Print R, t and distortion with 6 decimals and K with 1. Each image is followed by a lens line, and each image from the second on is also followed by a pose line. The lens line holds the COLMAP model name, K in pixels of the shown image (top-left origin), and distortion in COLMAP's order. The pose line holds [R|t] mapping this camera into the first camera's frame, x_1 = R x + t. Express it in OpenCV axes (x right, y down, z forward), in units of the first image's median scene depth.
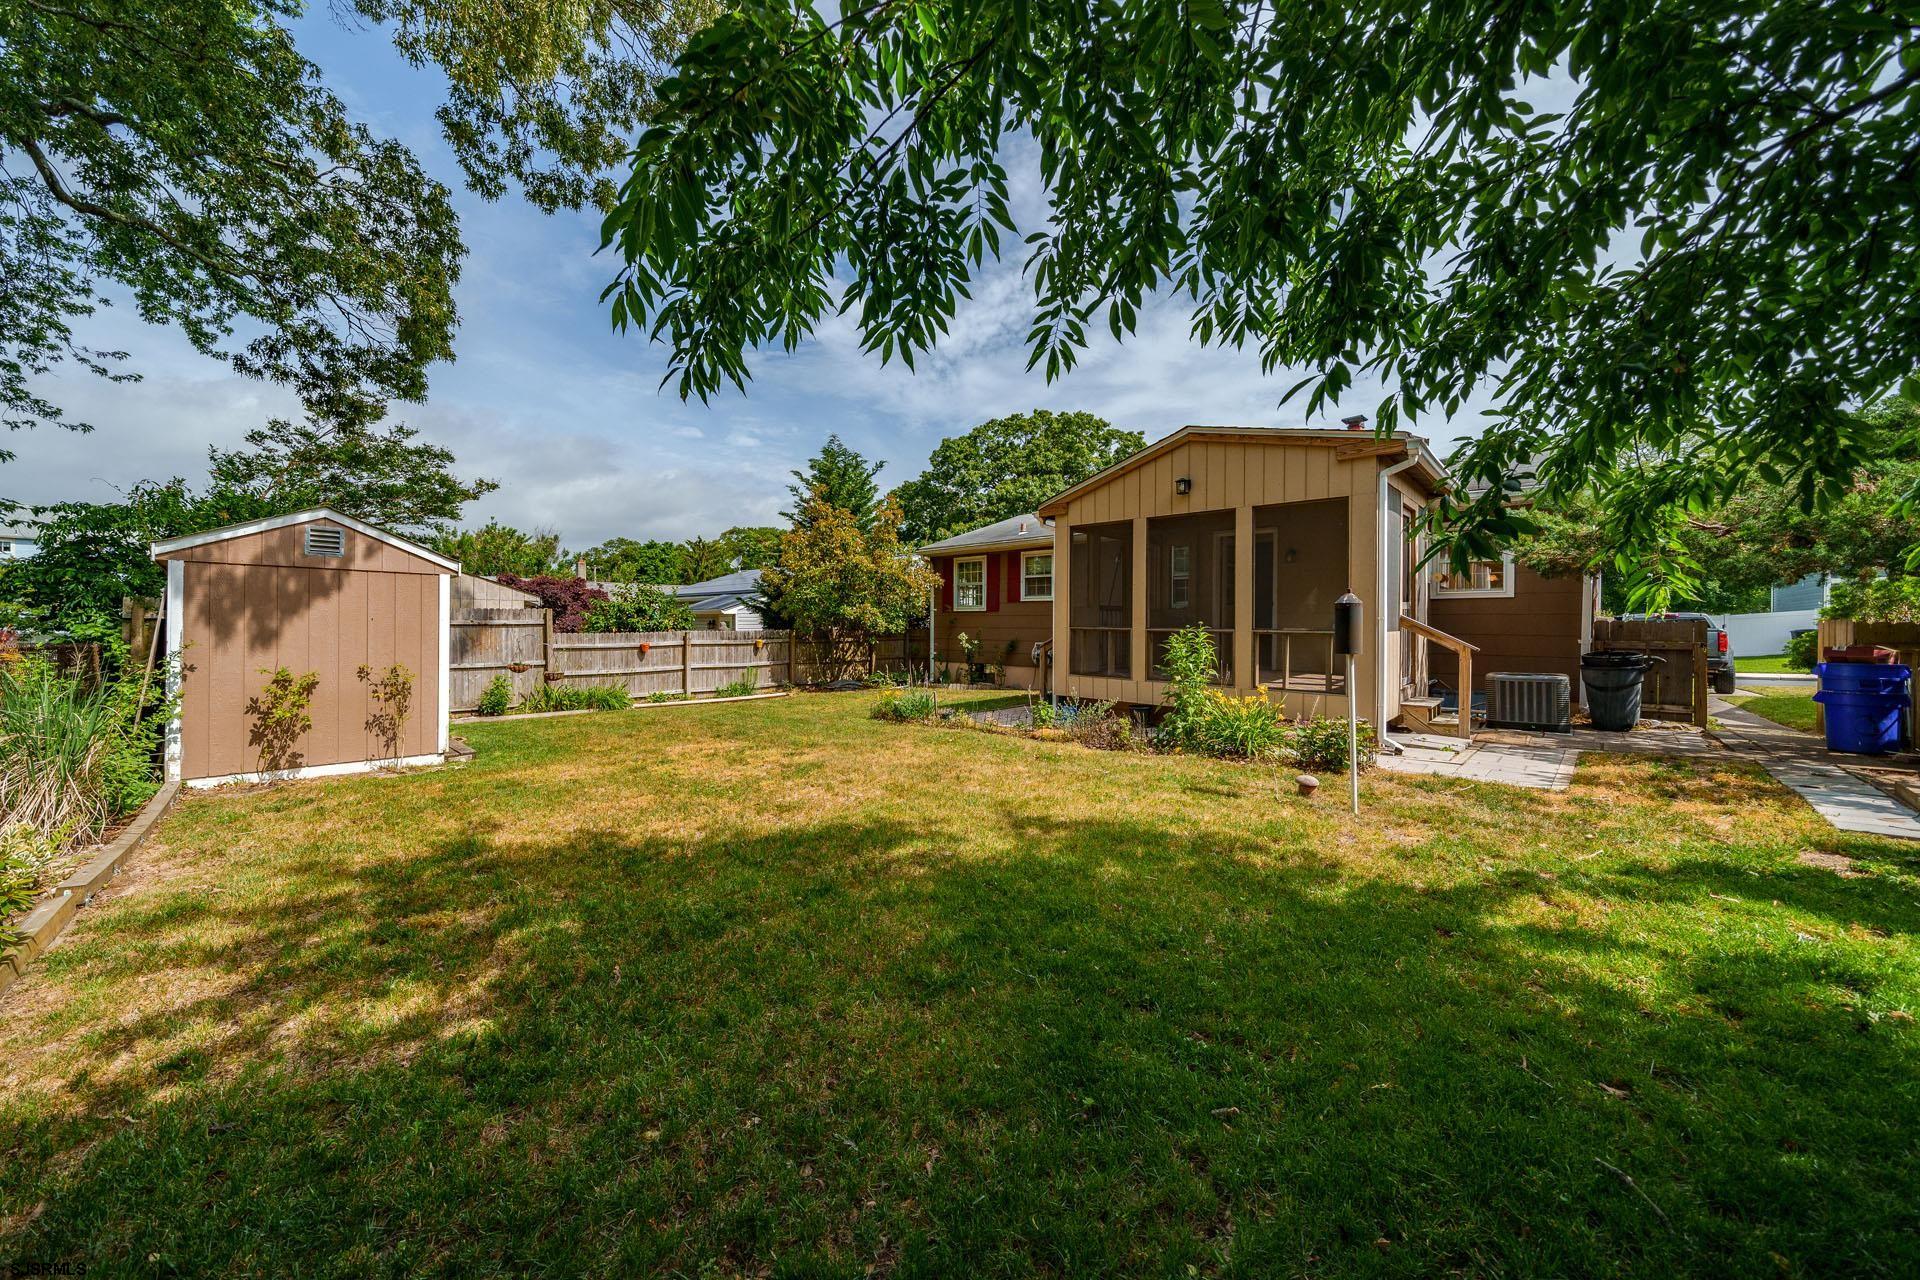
lens RADIAL K [[667.6, 0, 959.4], [0, 667.6, 619.9], [0, 0, 1]] dist [-0.000225, -0.000015]
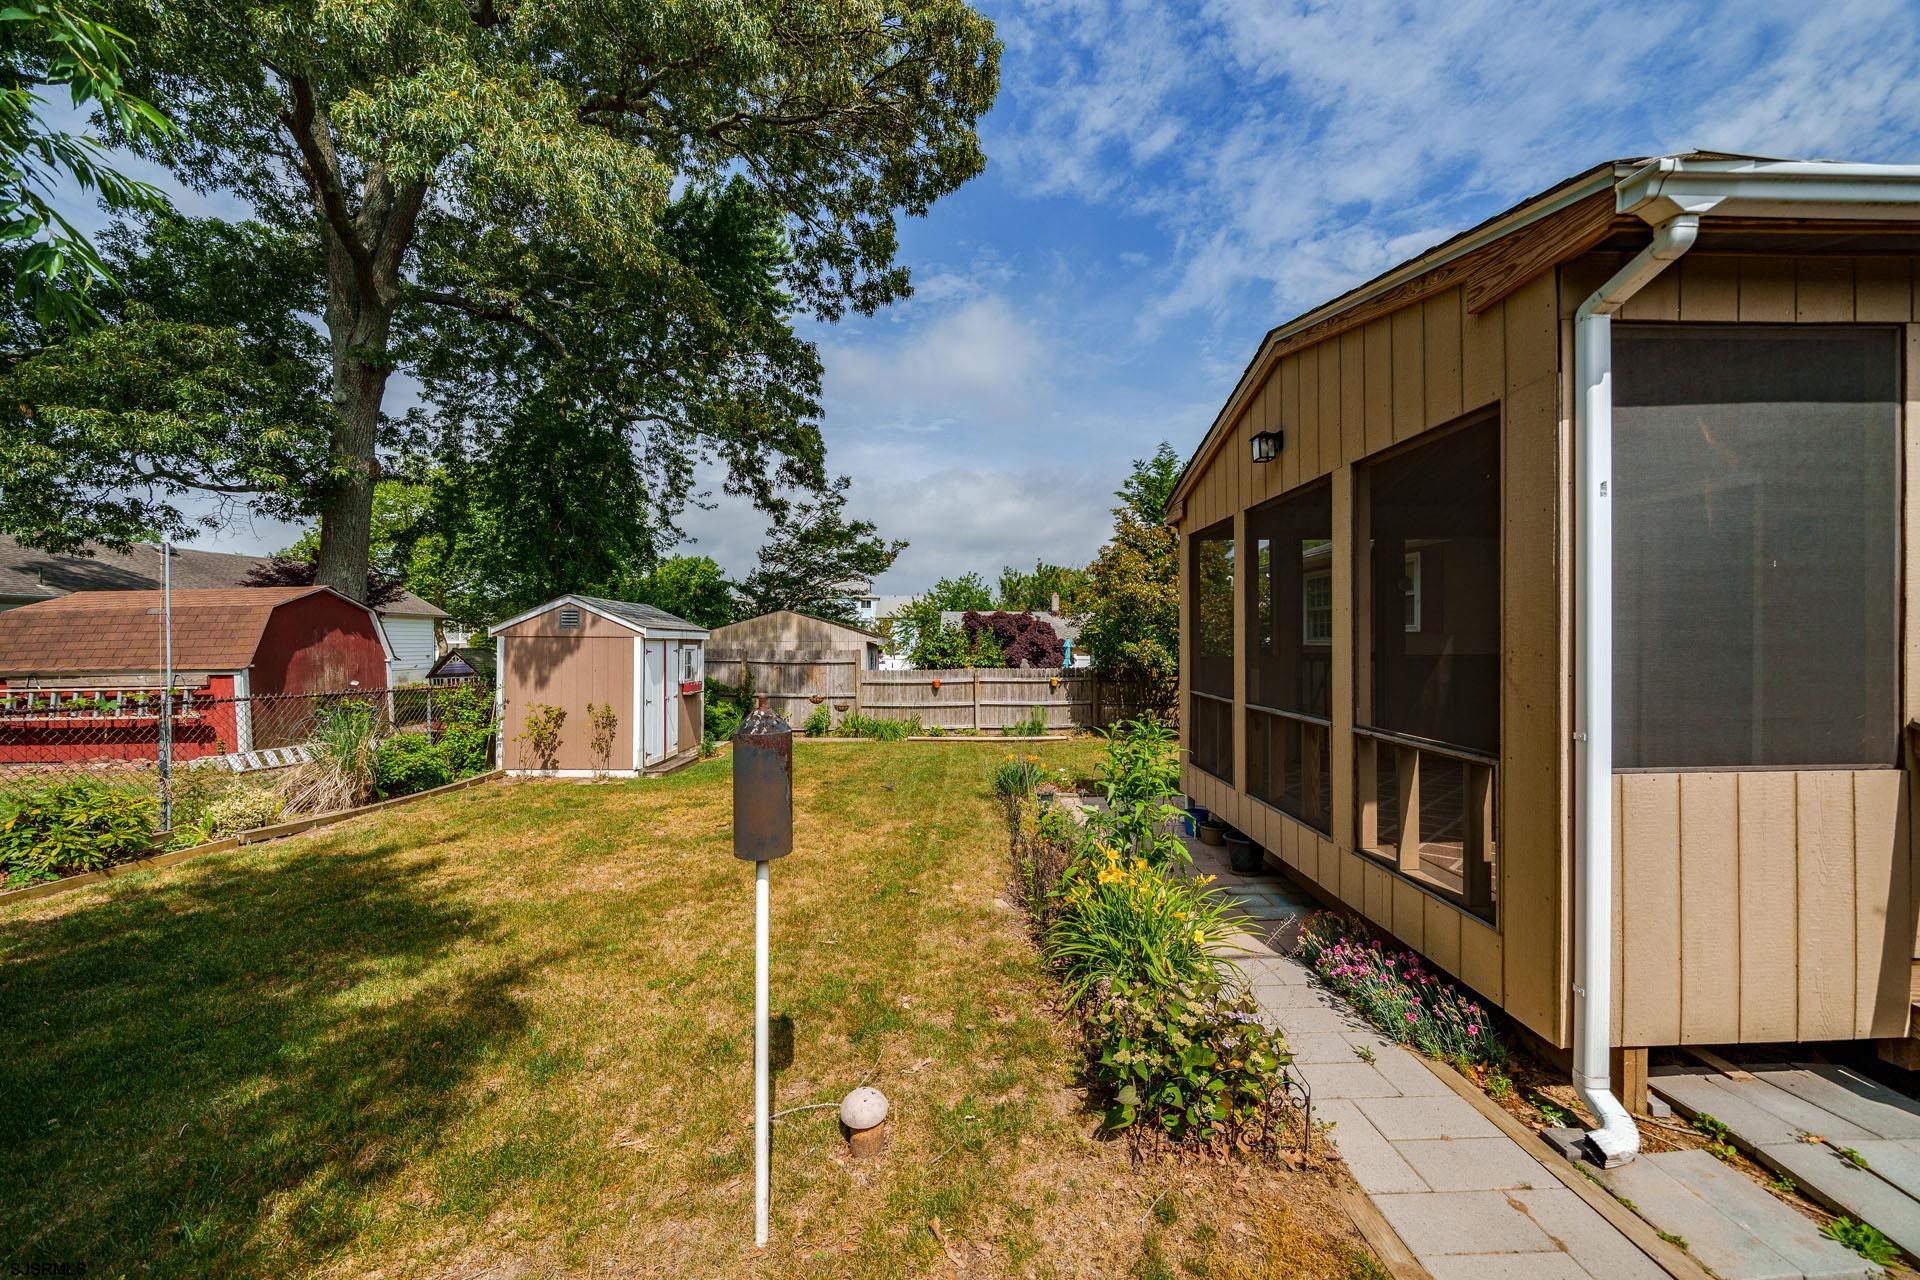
lens RADIAL K [[669.1, 0, 960.0], [0, 669.1, 640.0], [0, 0, 1]] dist [0.000290, 0.000021]
pose [[0.703058, -0.006409, -0.711104, 0.676692], [0.007472, 0.999971, -0.001625, -0.057292], [0.711094, -0.004171, 0.703085, 0.545759]]
